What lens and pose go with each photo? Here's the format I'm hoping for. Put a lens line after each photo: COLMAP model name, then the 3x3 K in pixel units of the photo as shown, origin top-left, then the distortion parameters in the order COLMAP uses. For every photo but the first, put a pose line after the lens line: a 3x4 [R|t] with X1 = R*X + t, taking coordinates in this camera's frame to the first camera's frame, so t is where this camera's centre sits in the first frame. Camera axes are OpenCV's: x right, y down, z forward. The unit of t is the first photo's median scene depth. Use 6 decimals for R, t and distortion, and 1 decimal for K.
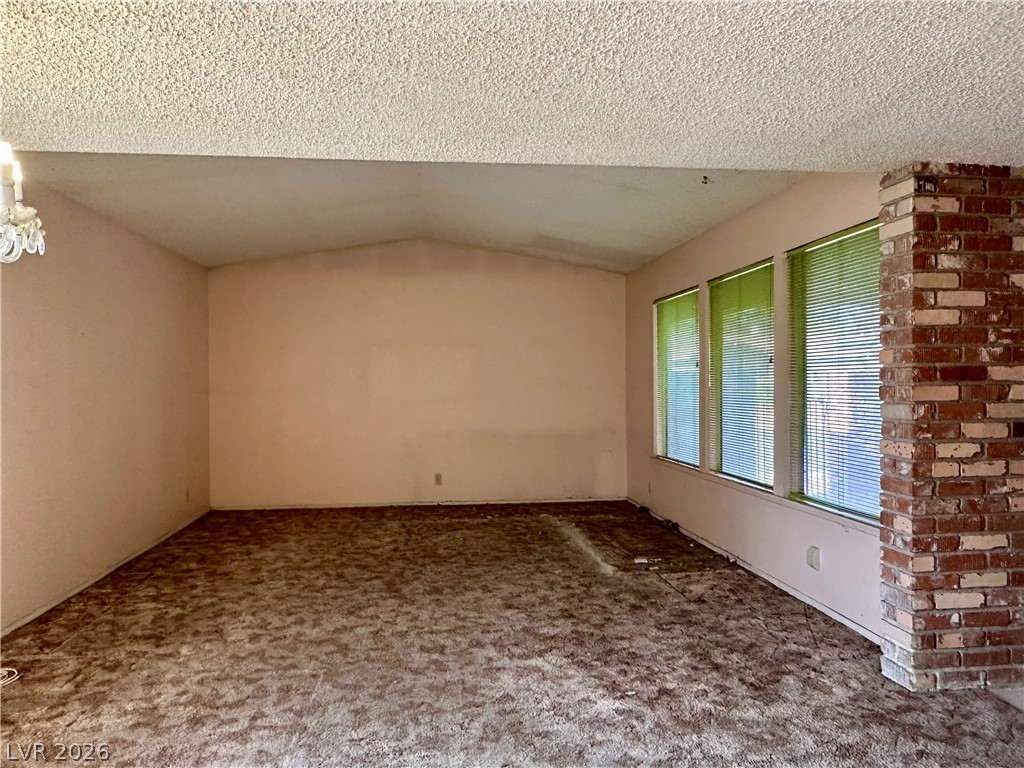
lens RADIAL K [[710.8, 0, 512.6], [0, 710.8, 385.5], [0, 0, 1]] dist [0.001282, -0.003868]
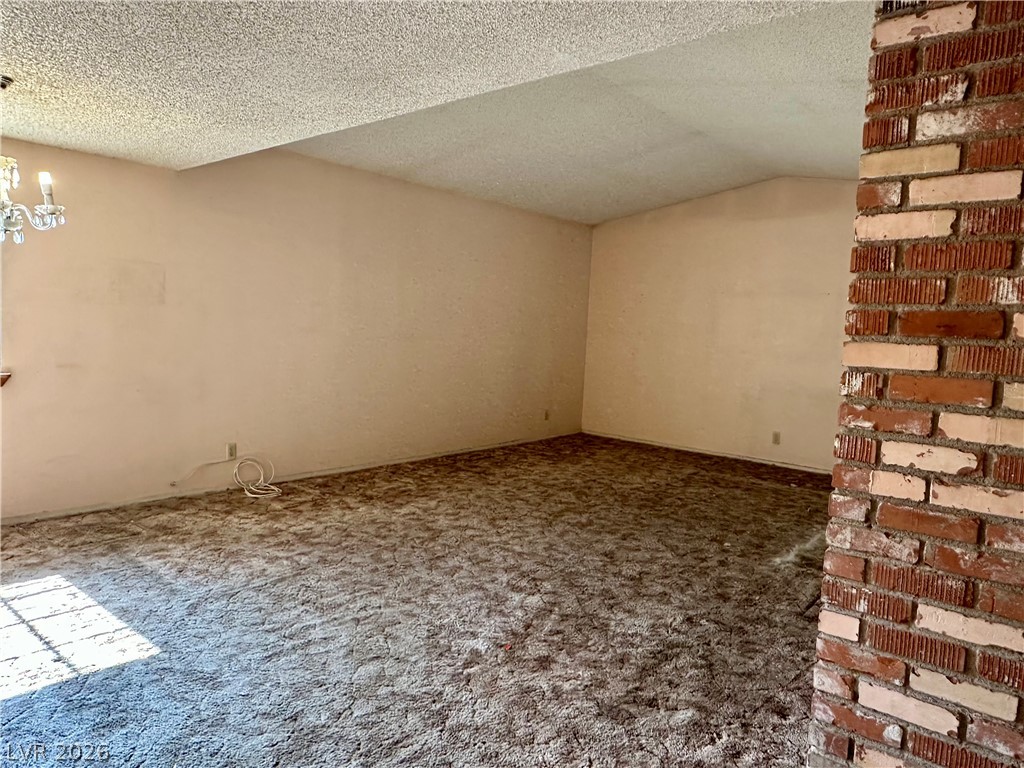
lens RADIAL K [[673.7, 0, 513.3], [0, 673.7, 381.5], [0, 0, 1]] dist [0.001527, -0.004814]
pose [[0.685613, 0.098108, -0.721325, 0.785702], [-0.052514, 0.994961, 0.085412, 0.000437], [0.726069, -0.020680, 0.687311, 0.382624]]
